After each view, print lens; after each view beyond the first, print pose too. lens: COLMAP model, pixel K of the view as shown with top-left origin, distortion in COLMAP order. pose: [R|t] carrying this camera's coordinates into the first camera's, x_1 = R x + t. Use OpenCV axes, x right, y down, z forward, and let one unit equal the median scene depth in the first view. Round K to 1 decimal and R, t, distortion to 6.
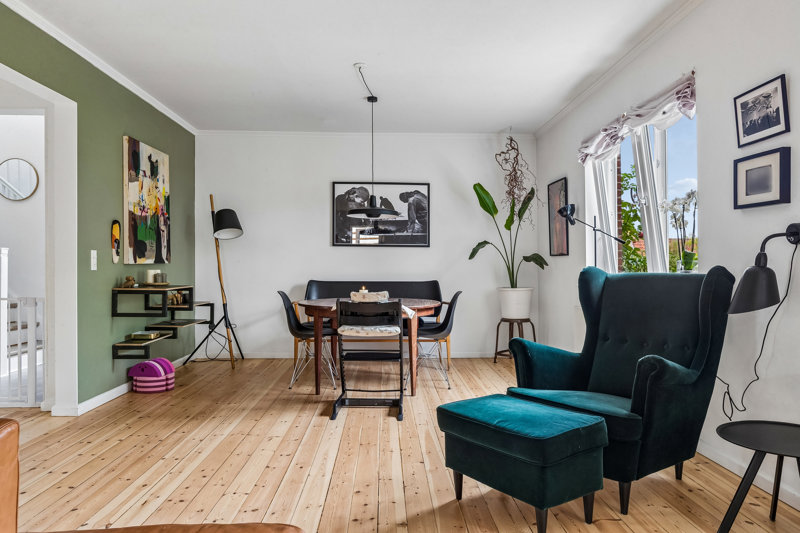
lens RADIAL K [[570.9, 0, 377.7], [0, 570.9, 215.3], [0, 0, 1]] dist [0.029737, 0.000067]
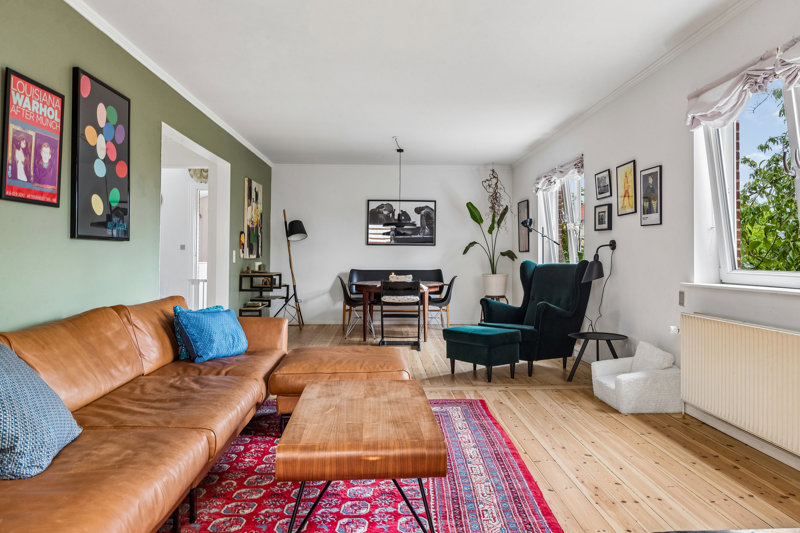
lens RADIAL K [[570.9, 0, 400.4], [0, 570.9, 265.4], [0, 0, 1]] dist [0.029737, 0.000067]
pose [[0.999208, -0.002025, 0.039740, -0.067540], [-0.002080, 0.994681, 0.102981, -0.053406], [-0.039737, -0.102982, 0.993889, -0.524986]]
